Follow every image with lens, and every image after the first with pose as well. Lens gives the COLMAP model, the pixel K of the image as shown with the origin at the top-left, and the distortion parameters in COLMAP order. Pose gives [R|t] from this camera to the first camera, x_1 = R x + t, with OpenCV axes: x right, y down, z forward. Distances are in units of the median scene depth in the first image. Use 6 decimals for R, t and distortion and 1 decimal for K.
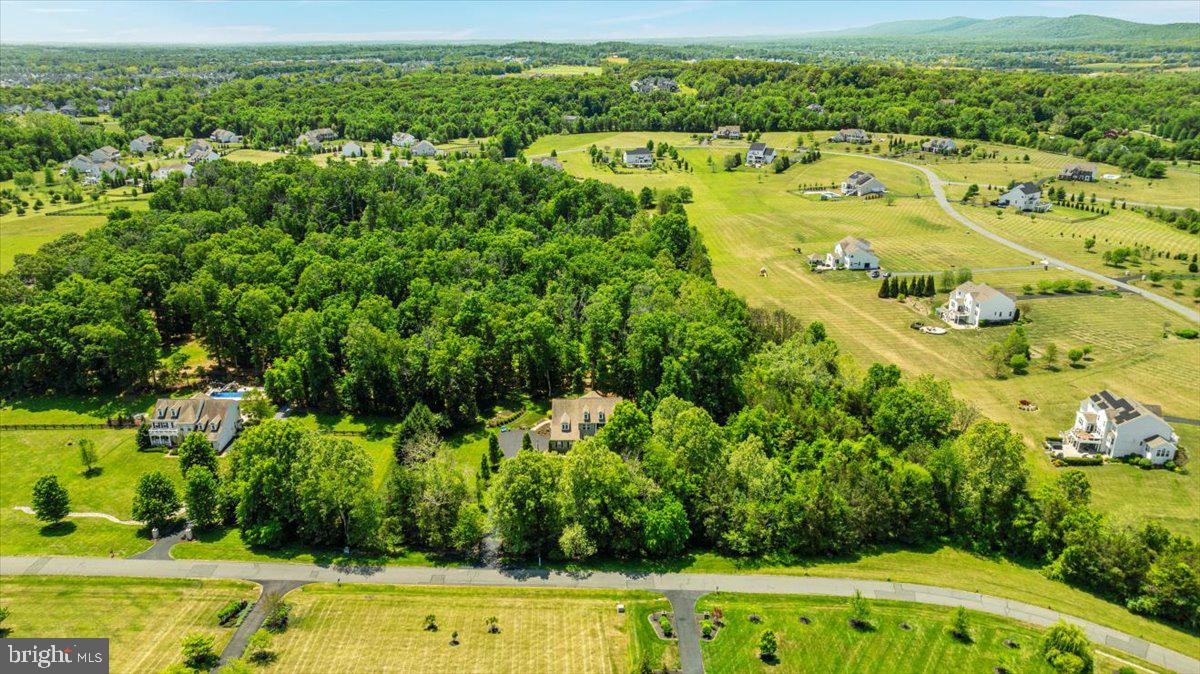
lens RADIAL K [[843.3, 0, 596.1], [0, 843.3, 338.4], [0, 0, 1]] dist [-0.031917, 0.018745]
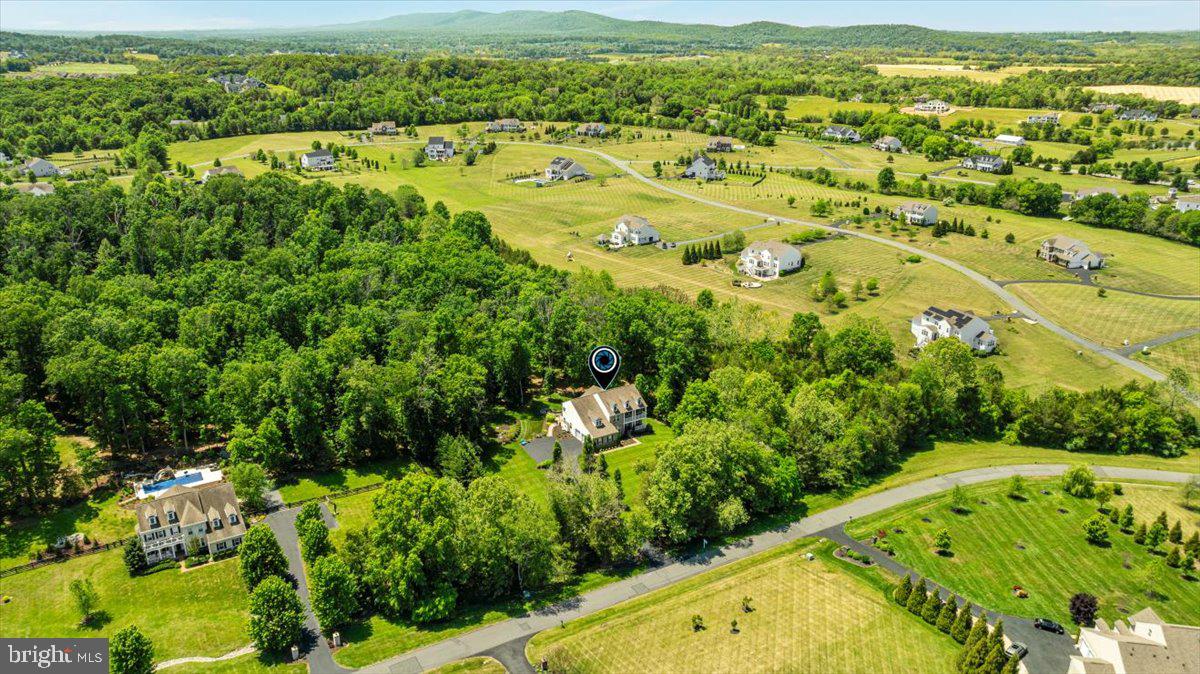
lens RADIAL K [[843.3, 0, 596.9], [0, 843.3, 337.9], [0, 0, 1]] dist [-0.031917, 0.018745]
pose [[0.856602, -0.171176, 0.486757, -0.472279], [0.167704, 0.984513, 0.051092, -0.043093], [-0.487964, 0.037866, 0.872042, 0.114131]]
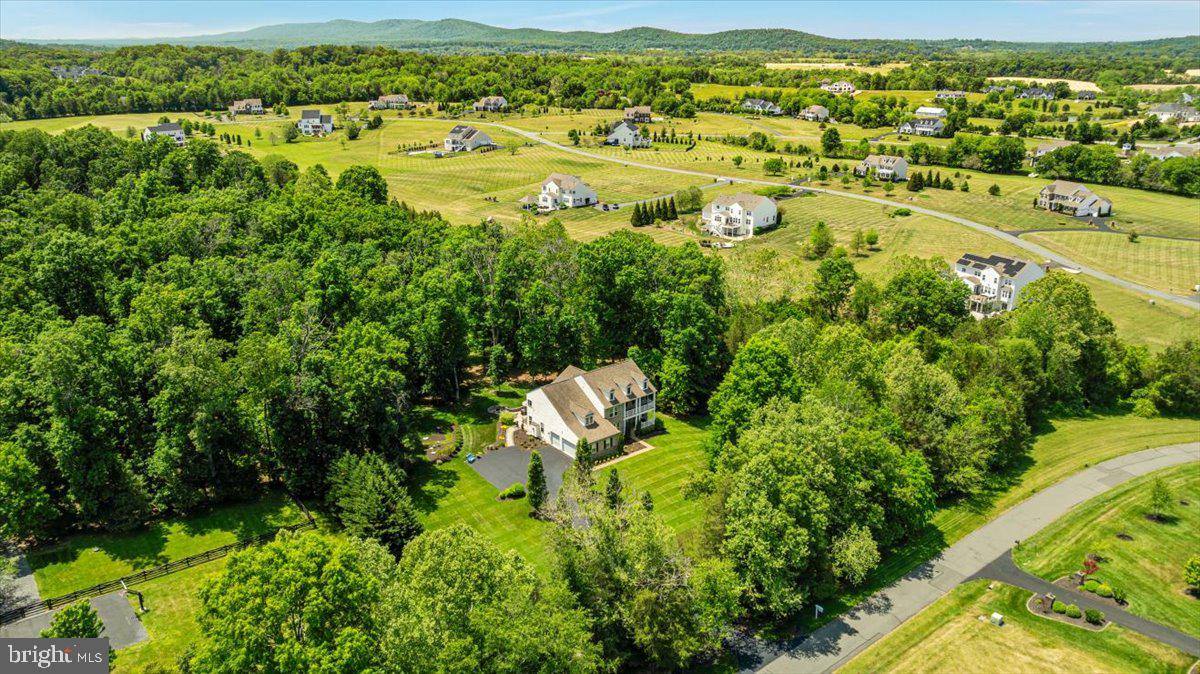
lens RADIAL K [[843.3, 0, 599.1], [0, 843.3, 328.7], [0, 0, 1]] dist [-0.031917, 0.018745]
pose [[0.775833, -0.196192, 0.599660, -0.371334], [0.207290, 0.976927, 0.051433, 0.005363], [-0.595915, 0.084400, 0.798600, 0.444365]]
